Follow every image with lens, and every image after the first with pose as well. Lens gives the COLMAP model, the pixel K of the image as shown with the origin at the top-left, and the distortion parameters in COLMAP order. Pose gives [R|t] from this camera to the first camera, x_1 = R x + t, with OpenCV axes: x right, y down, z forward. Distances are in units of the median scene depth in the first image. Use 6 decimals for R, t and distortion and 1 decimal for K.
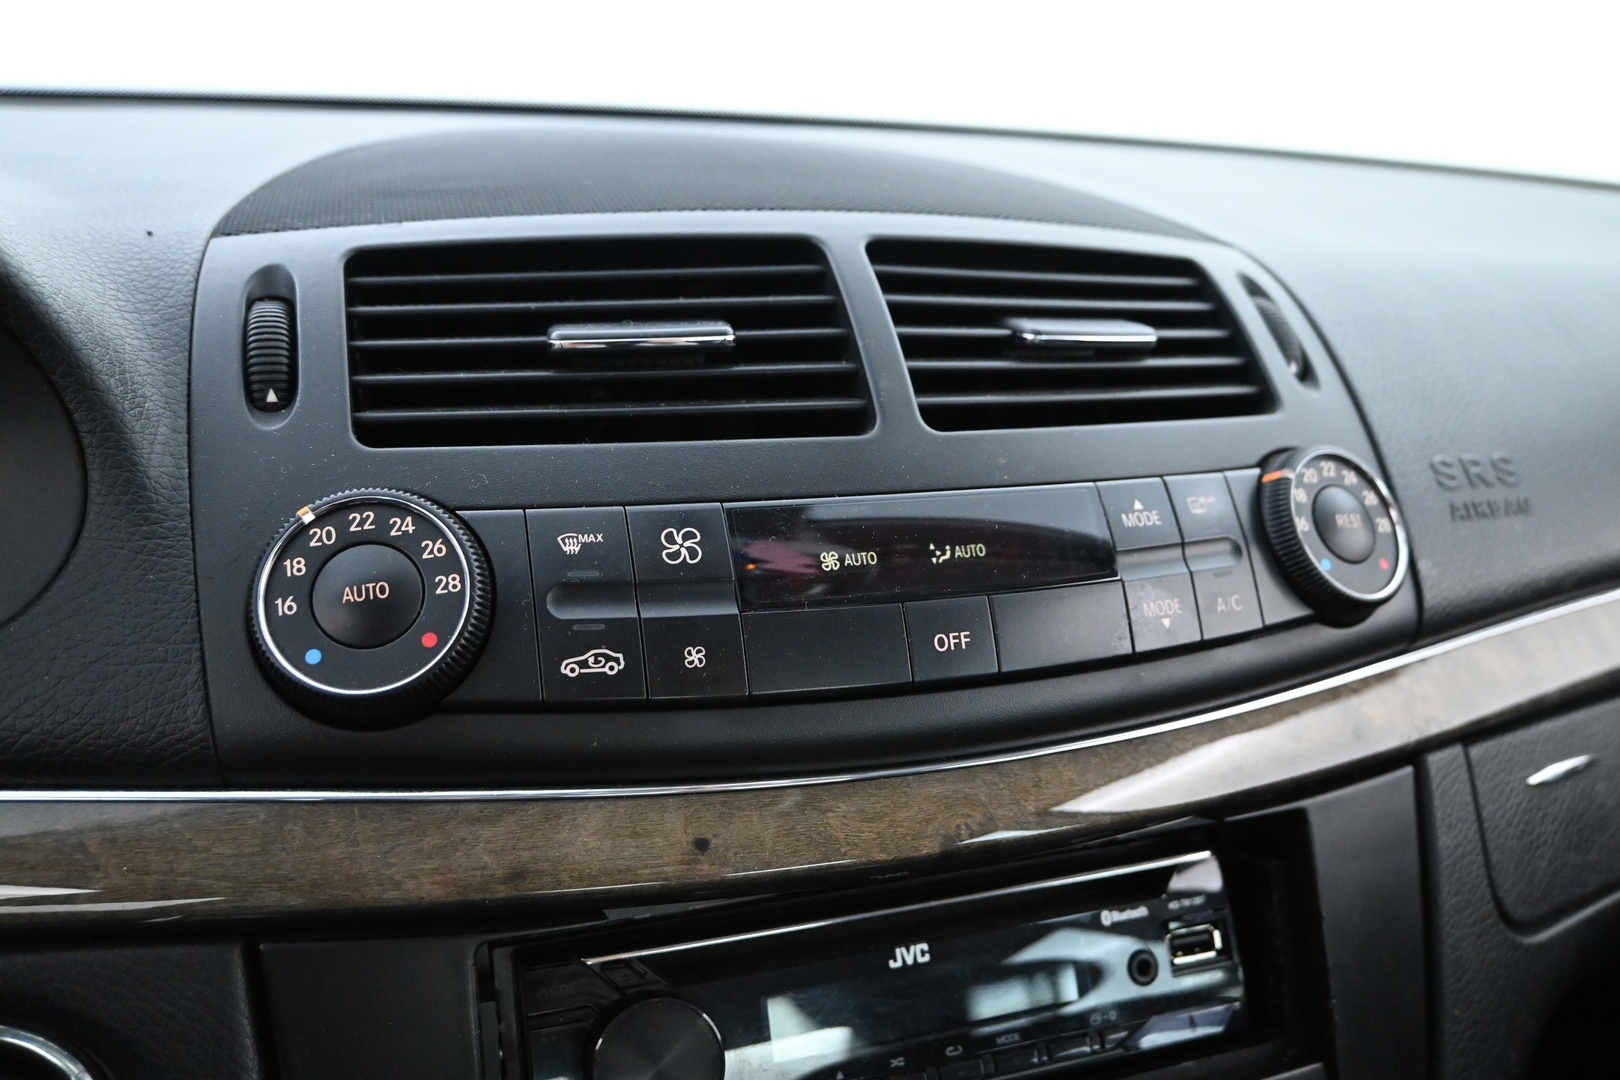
lens RADIAL K [[1255.4, 0, 810.1], [0, 1255.4, 539.5], [0, 0, 1]] dist [-0.011901, -0.002755]
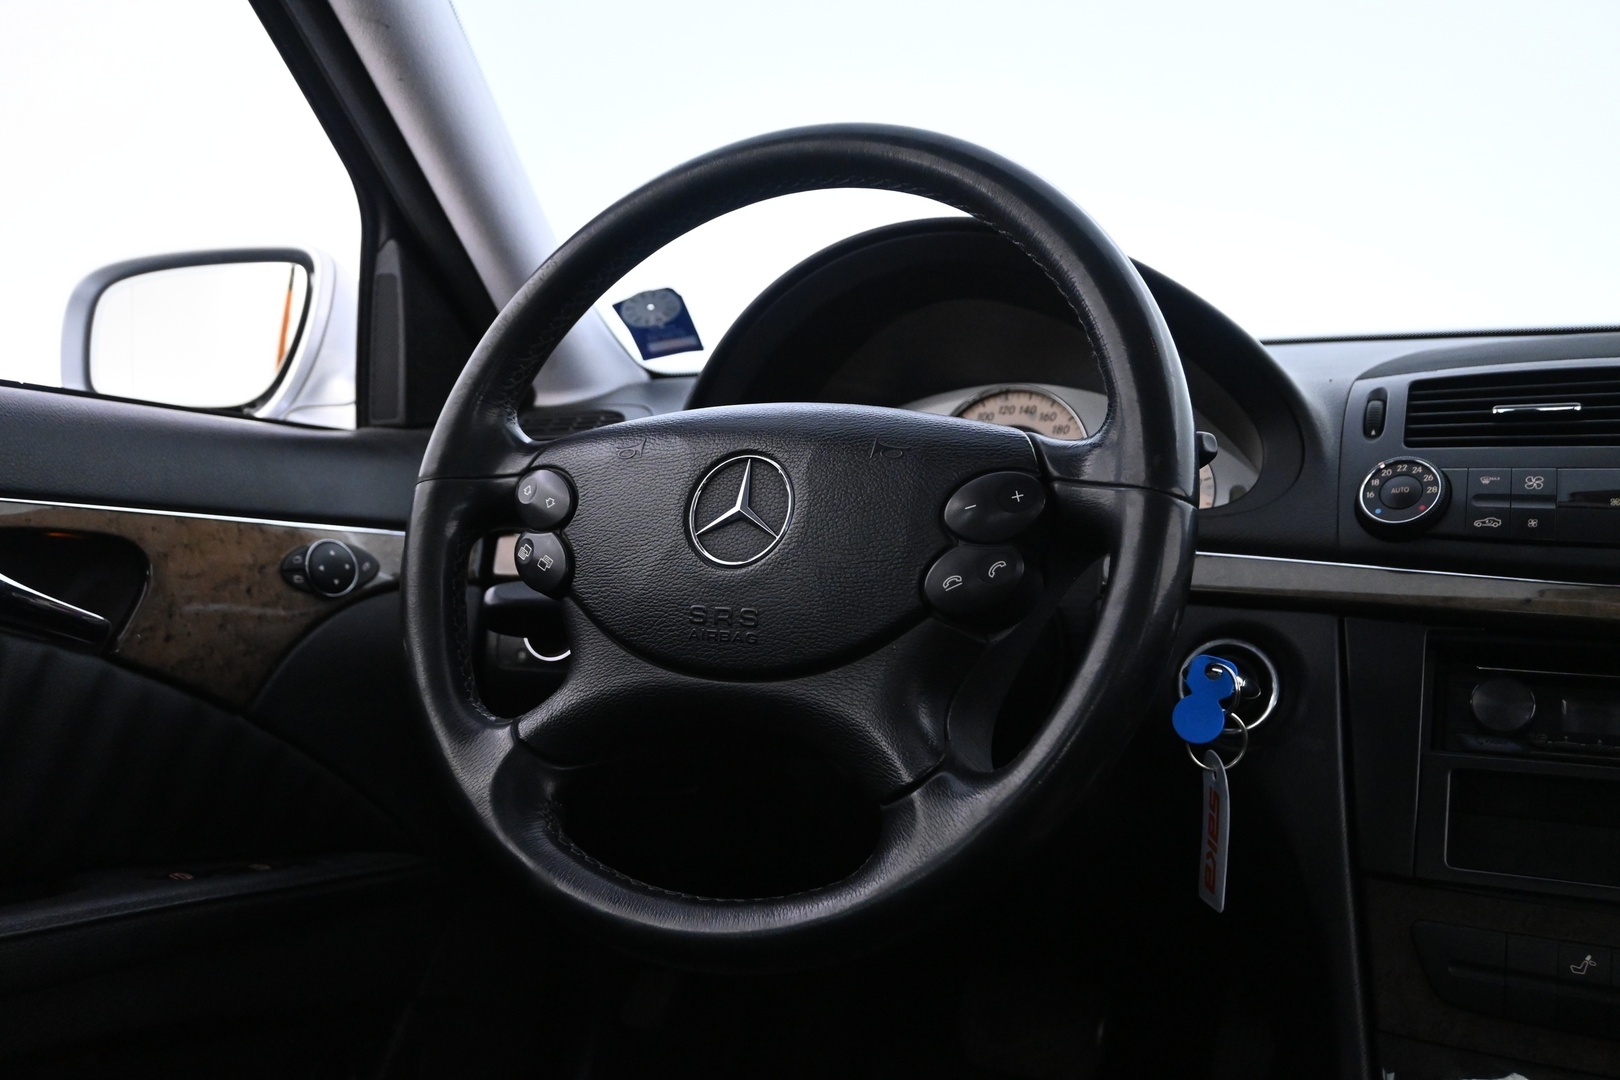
lens RADIAL K [[1457.2, 0, 810.9], [0, 1457.2, 540.2], [0, 0, 1]] dist [-0.002559, -0.000266]
pose [[0.720137, 0.017622, -0.693608, 0.886005], [-0.176811, 0.971334, -0.158896, 0.845855], [0.670925, 0.237065, 0.702609, -1.979125]]
